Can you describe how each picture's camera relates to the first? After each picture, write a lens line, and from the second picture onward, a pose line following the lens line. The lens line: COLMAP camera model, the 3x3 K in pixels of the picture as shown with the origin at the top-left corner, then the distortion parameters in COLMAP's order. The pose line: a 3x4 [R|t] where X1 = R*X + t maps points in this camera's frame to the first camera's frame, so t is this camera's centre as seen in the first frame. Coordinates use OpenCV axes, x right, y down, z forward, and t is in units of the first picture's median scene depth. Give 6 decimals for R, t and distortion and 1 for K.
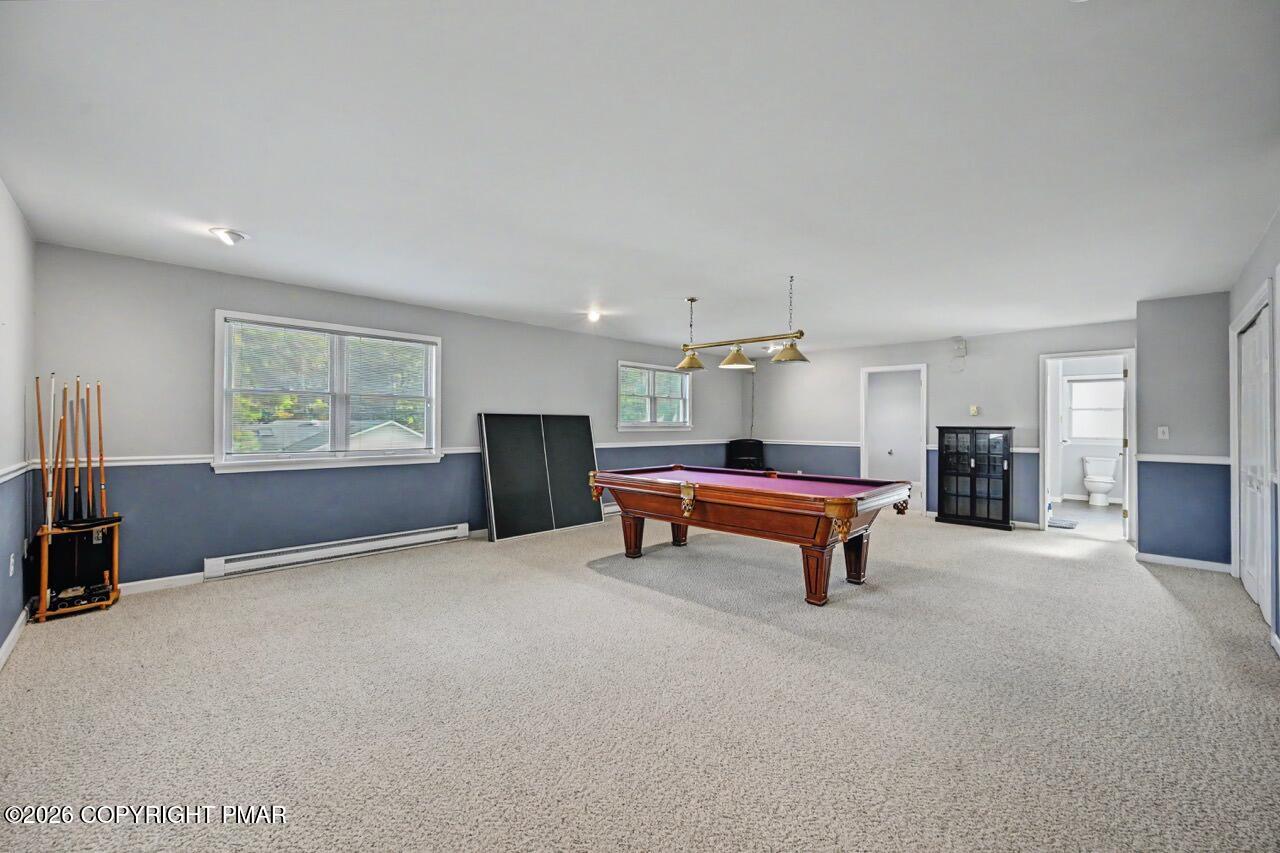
lens RADIAL K [[506.7, 0, 636.8], [0, 506.7, 415.7], [0, 0, 1]] dist [0.000522, -0.000484]
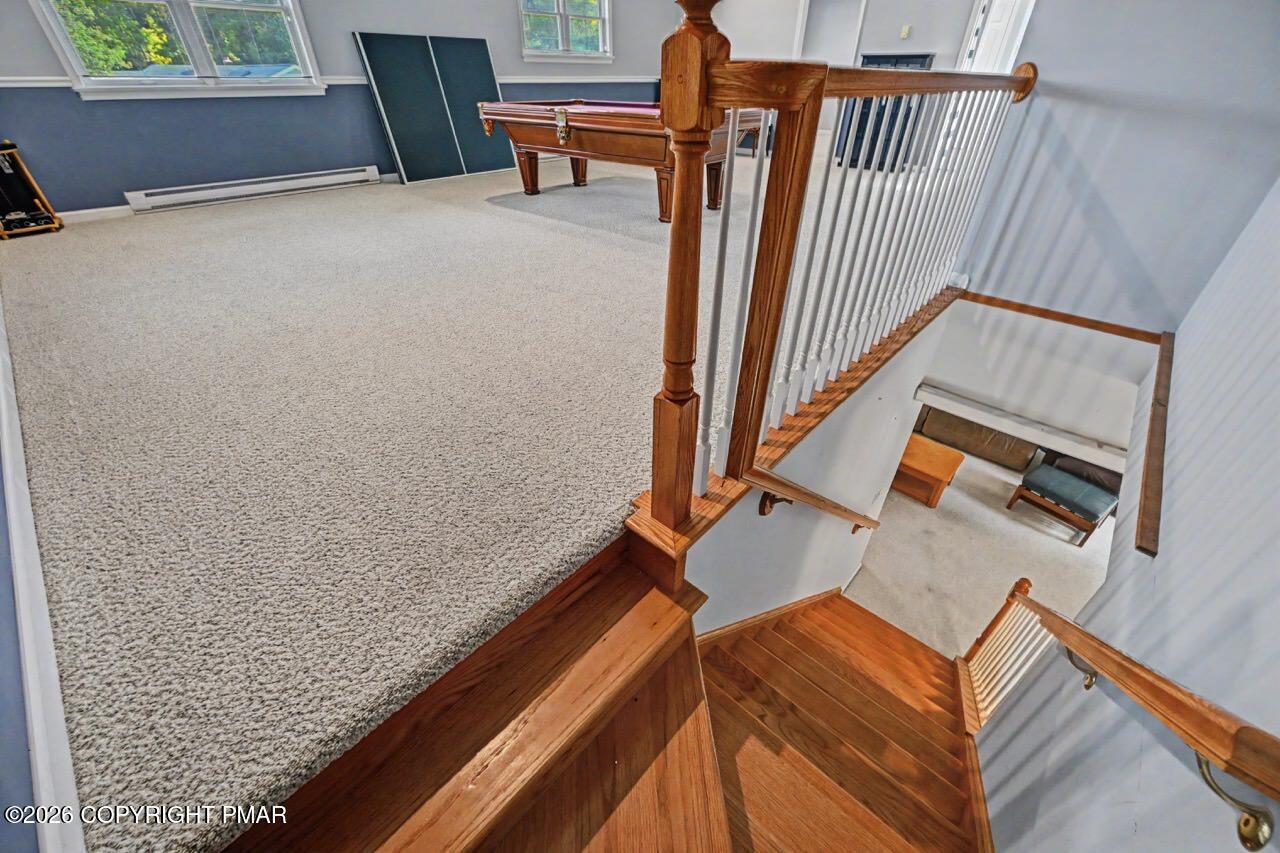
lens RADIAL K [[506.7, 0, 646.7], [0, 506.7, 434.8], [0, 0, 1]] dist [0.000522, -0.000484]
pose [[0.998924, -0.026989, 0.037708, 0.180747], [-0.000296, 0.809455, 0.587181, 0.053220], [-0.046370, -0.586561, 0.808577, -0.200967]]
